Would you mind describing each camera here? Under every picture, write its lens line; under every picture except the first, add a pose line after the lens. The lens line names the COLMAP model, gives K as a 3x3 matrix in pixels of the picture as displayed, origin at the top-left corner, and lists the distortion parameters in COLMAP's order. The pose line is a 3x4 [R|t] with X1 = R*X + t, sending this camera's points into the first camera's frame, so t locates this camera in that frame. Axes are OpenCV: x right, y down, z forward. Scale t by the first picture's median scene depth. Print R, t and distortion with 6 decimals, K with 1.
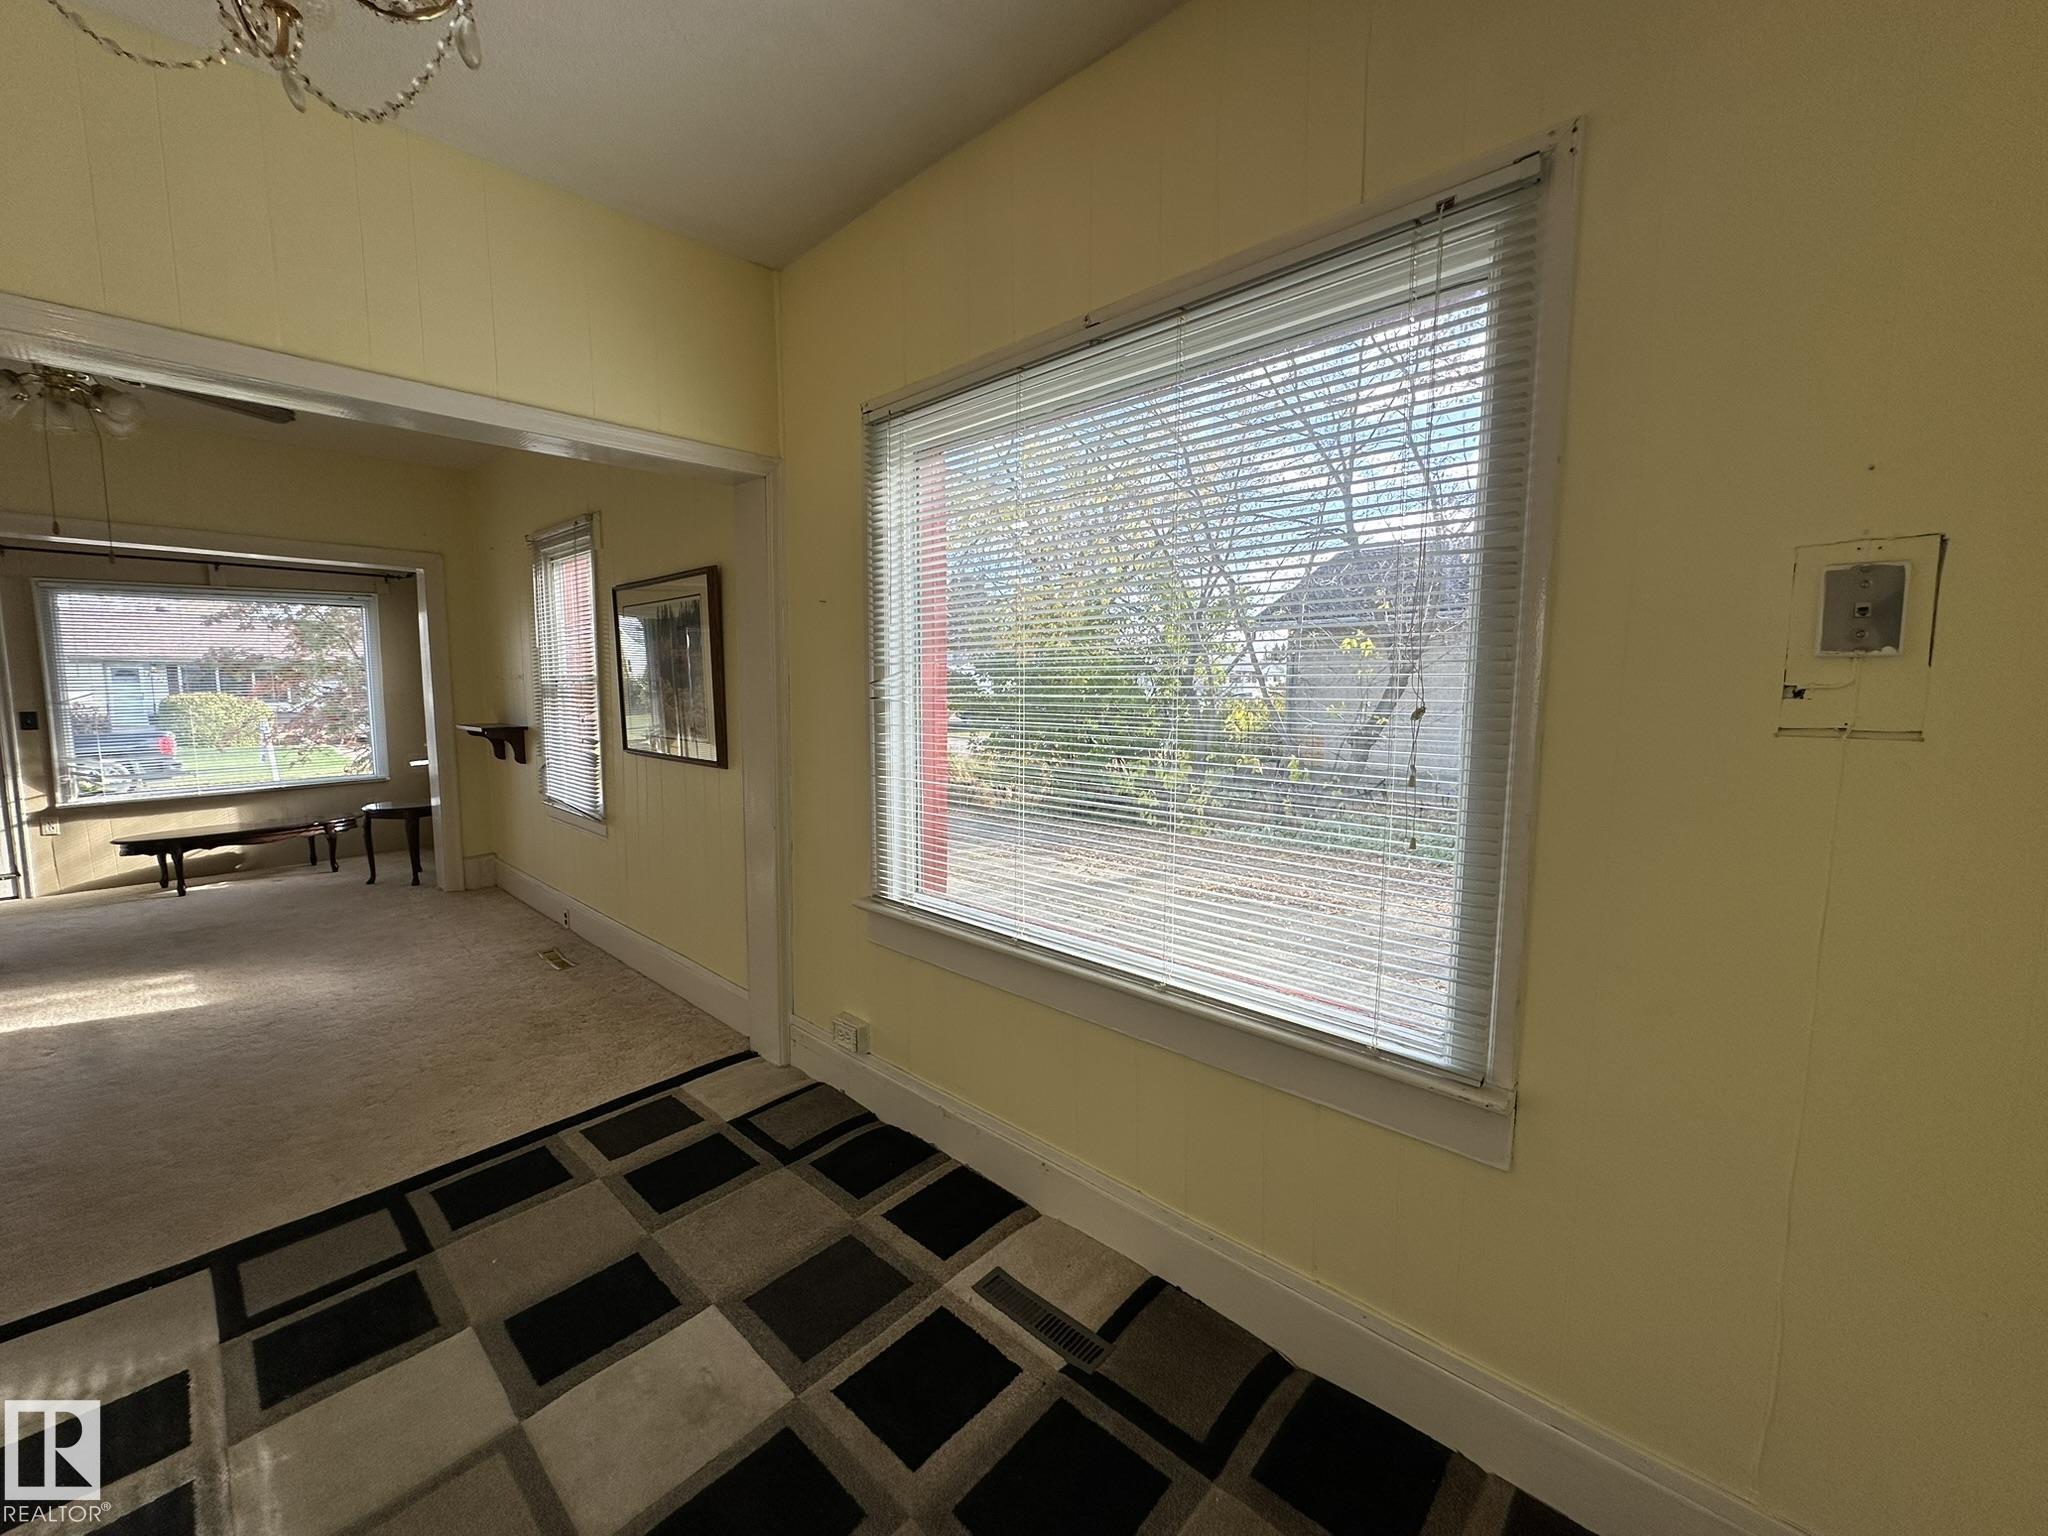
lens RADIAL K [[811.3, 0, 1019.7], [0, 811.3, 765.0], [0, 0, 1]] dist [-0.001554, 0.000527]
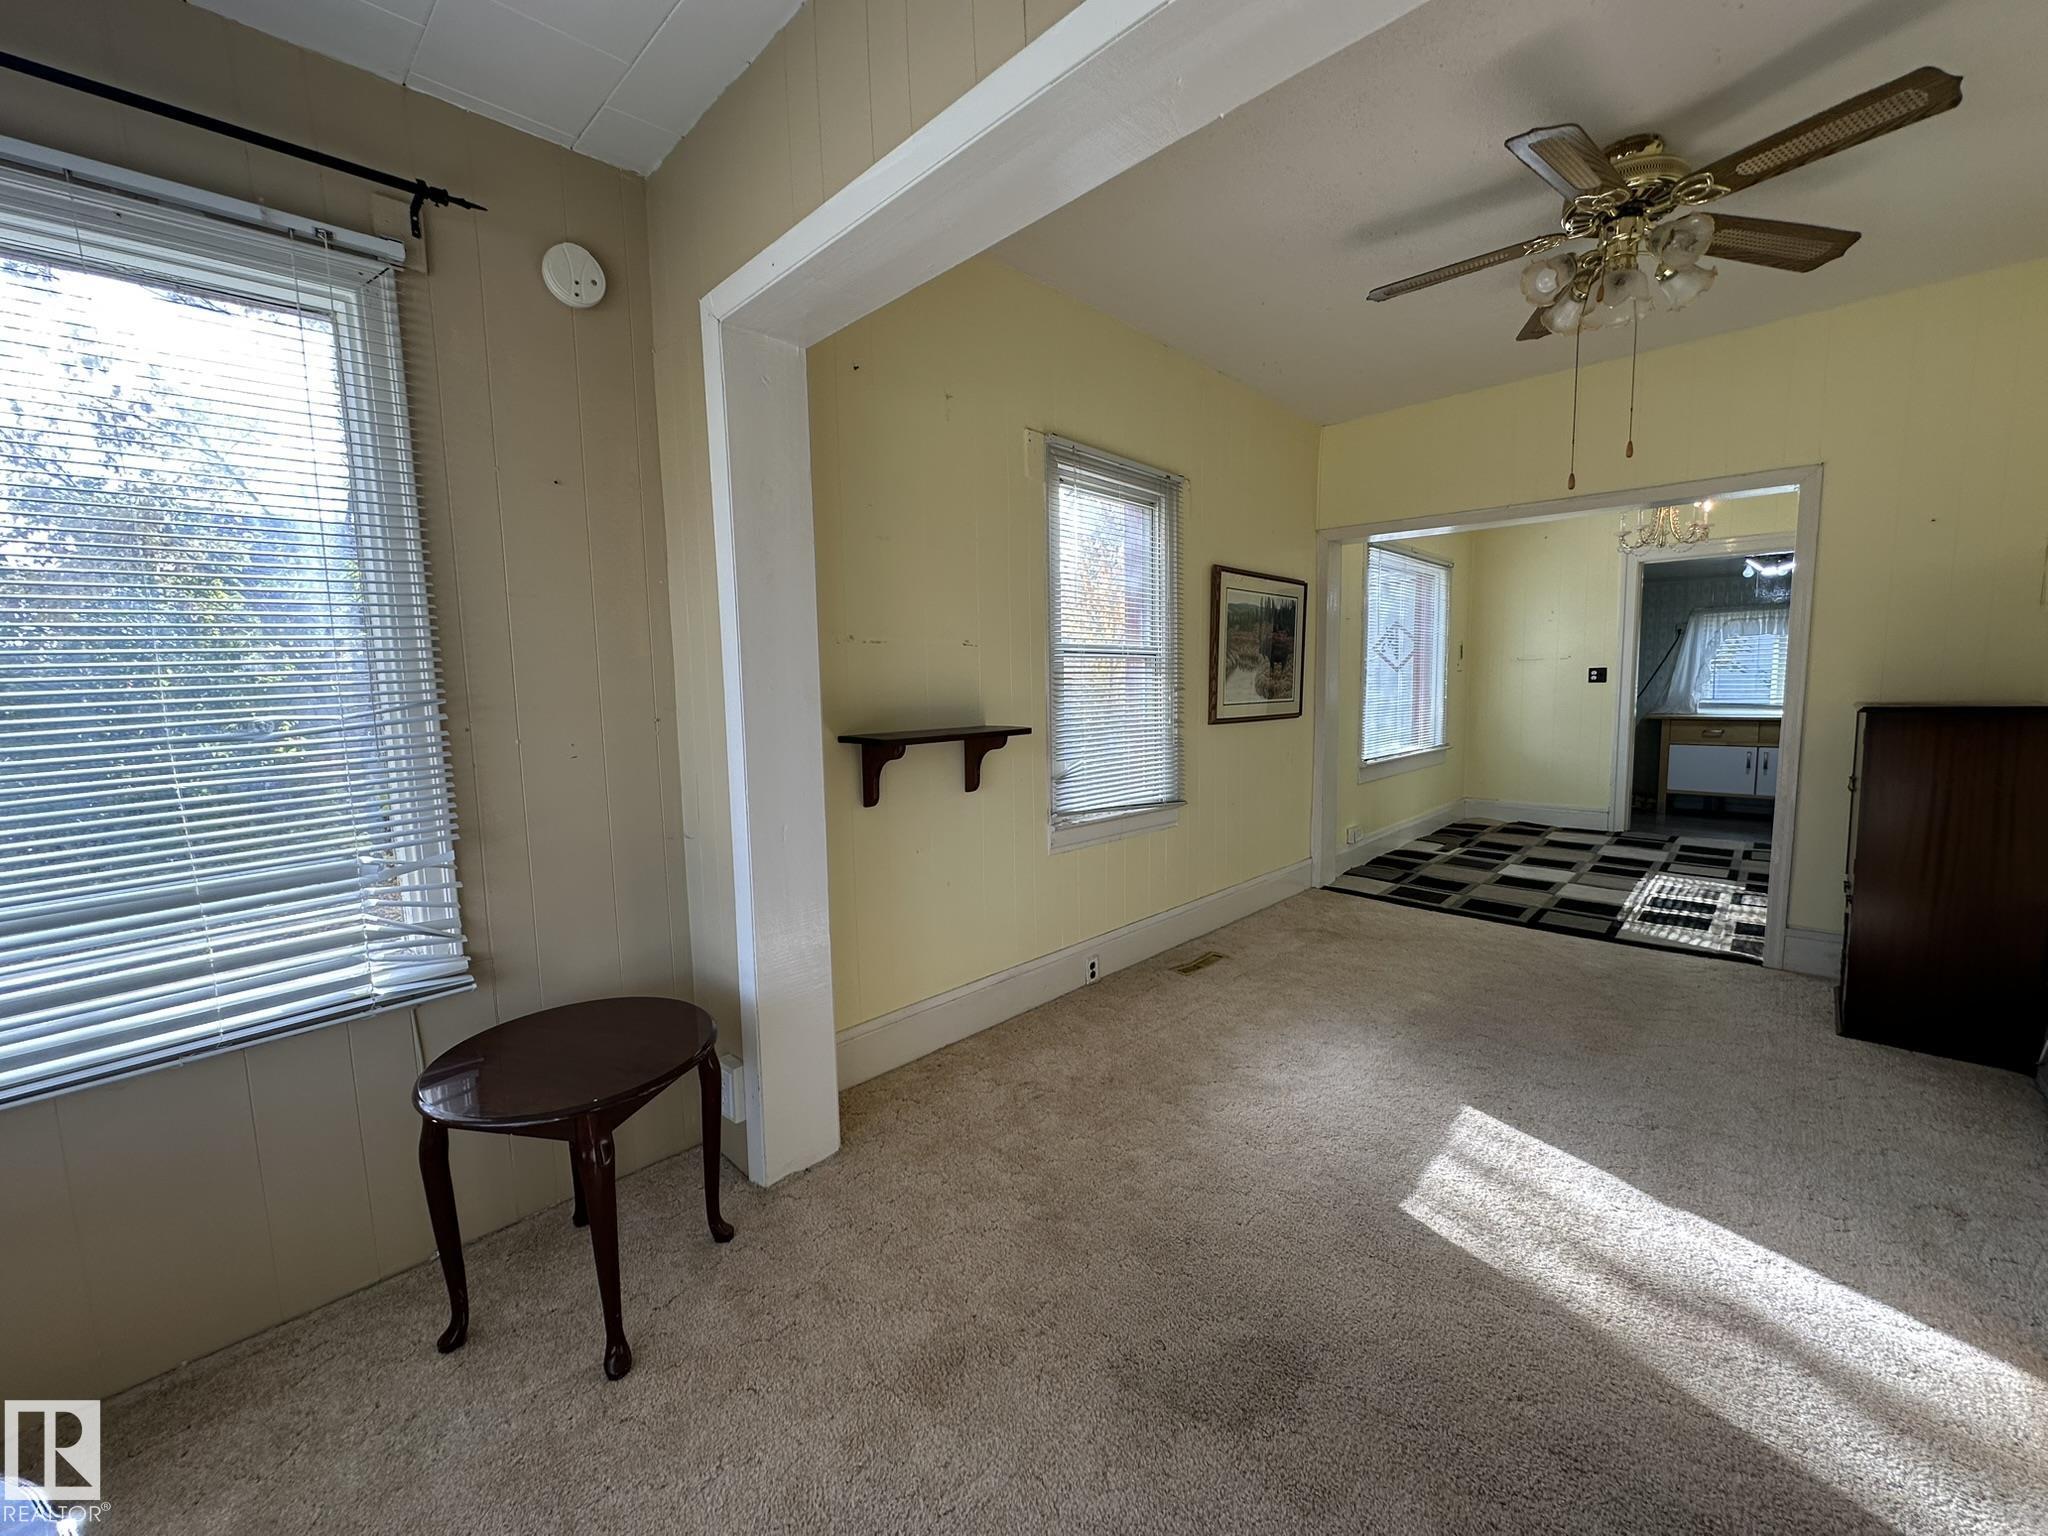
lens RADIAL K [[811.3, 0, 1023.4], [0, 811.3, 767.0], [0, 0, 1]] dist [-0.001554, 0.000527]
pose [[0.008176, -0.104647, 0.994476, -1.117263], [0.114929, 0.988017, 0.103023, -0.070549], [-0.993340, 0.113451, 0.020105, 0.891020]]
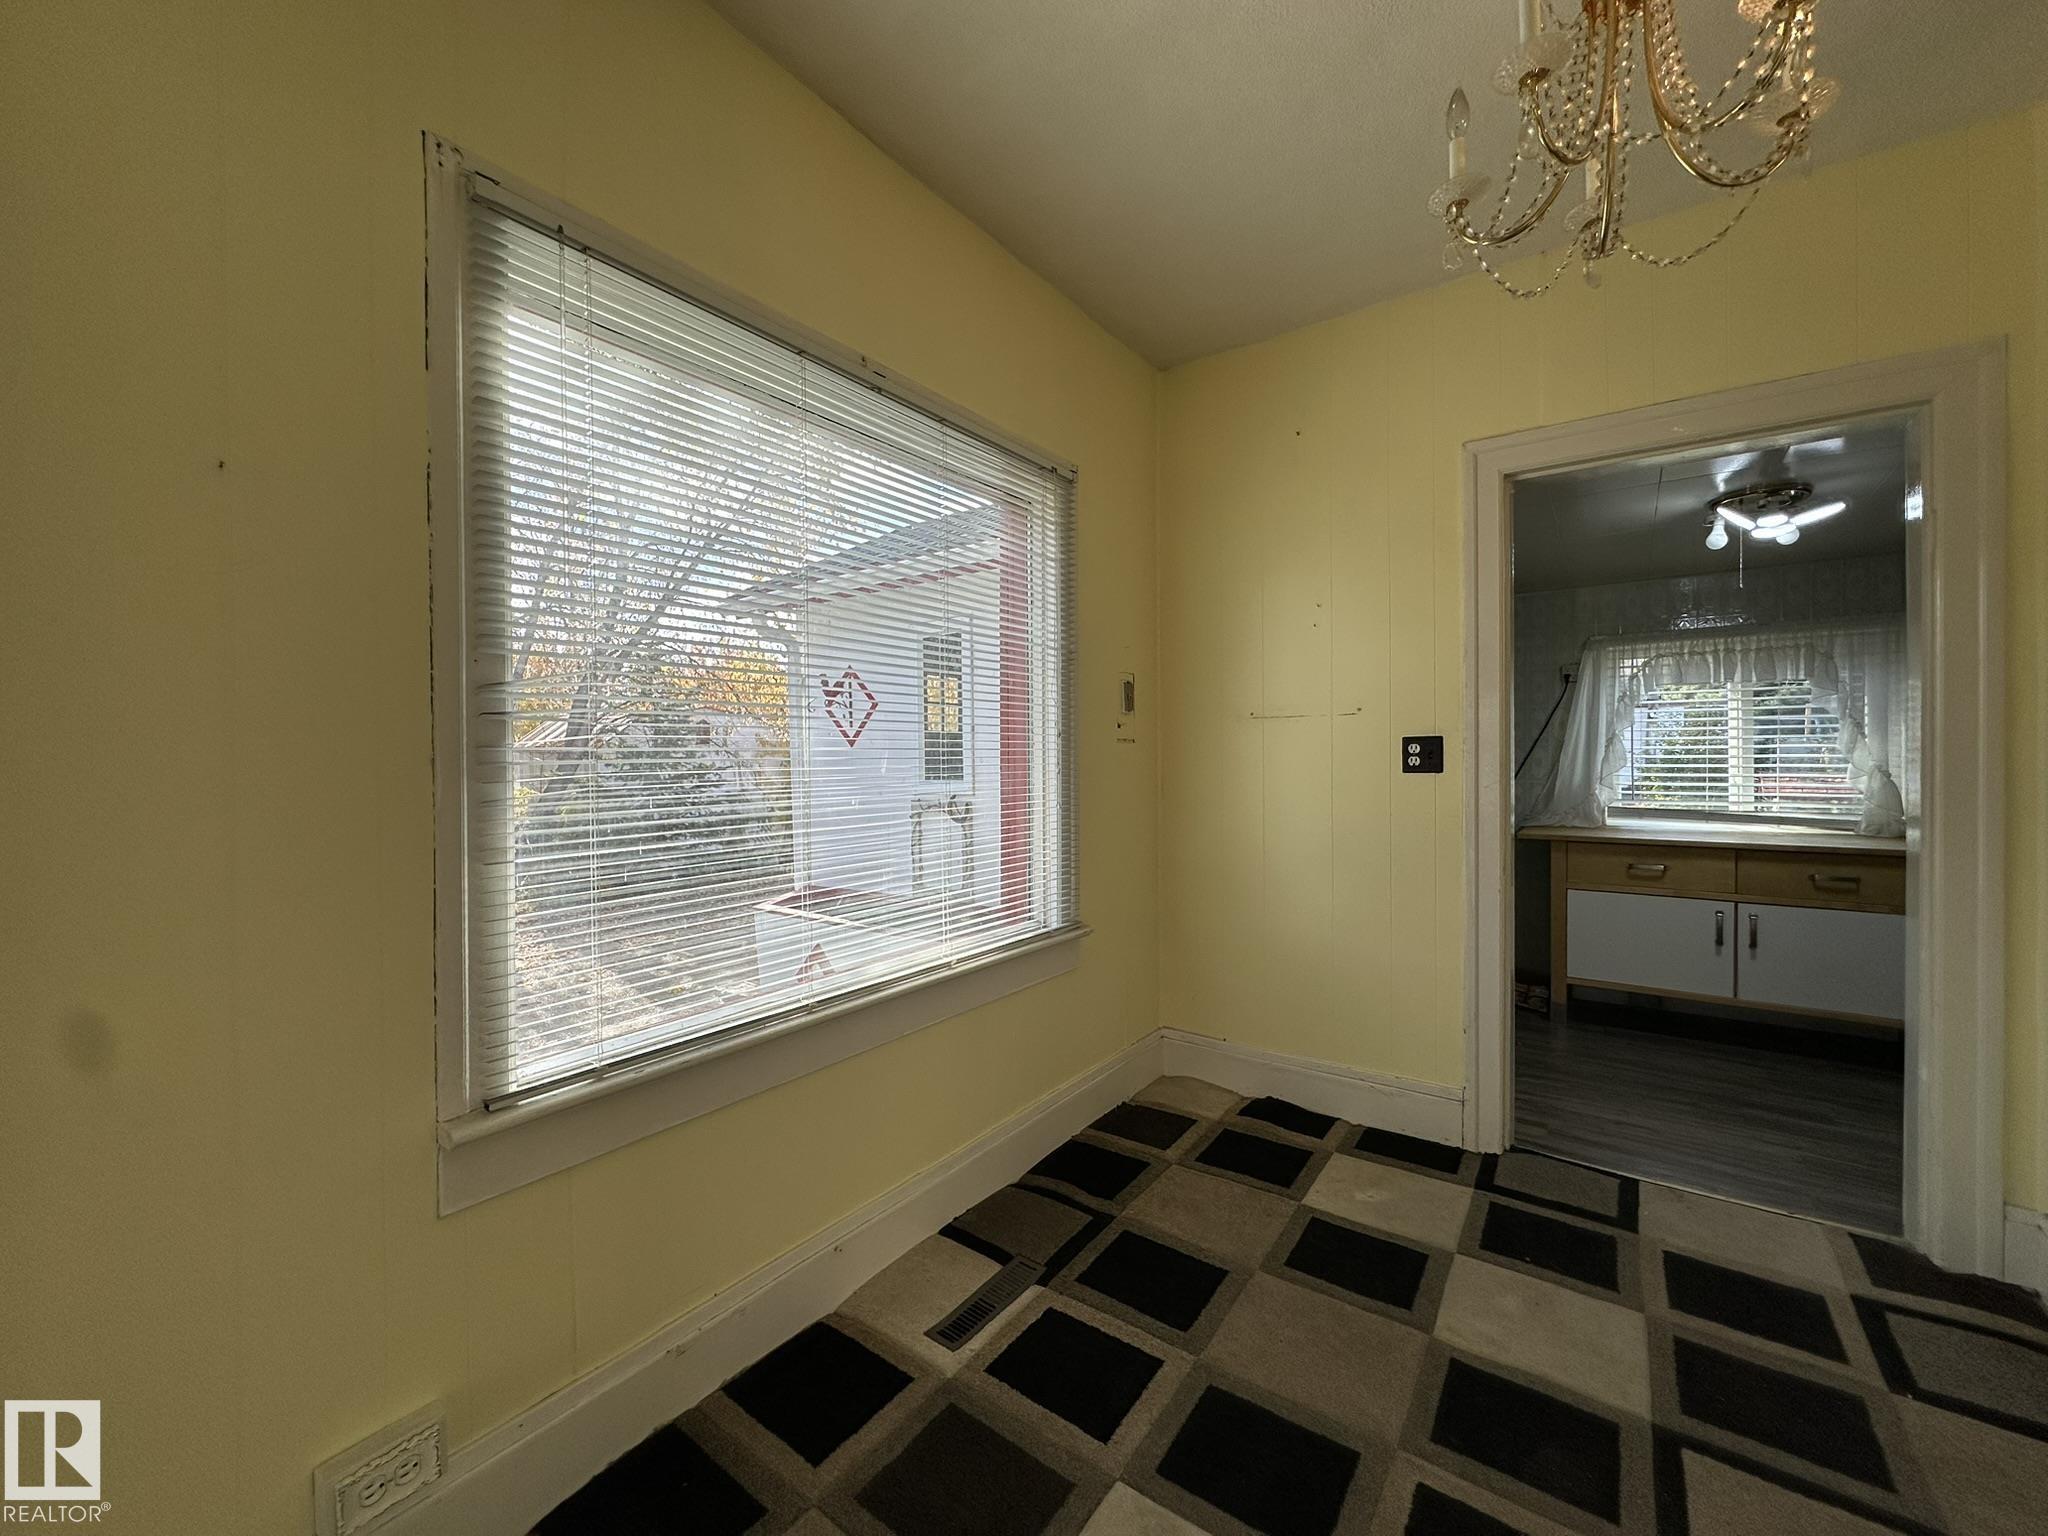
lens RADIAL K [[811.3, 0, 1024.7], [0, 811.3, 768.5], [0, 0, 1]] dist [-0.001554, 0.000527]
pose [[-0.118088, -0.017758, 0.992844, -0.342243], [0.101862, 0.994349, 0.029900, -0.012580], [-0.987765, 0.104664, -0.115612, 0.336806]]
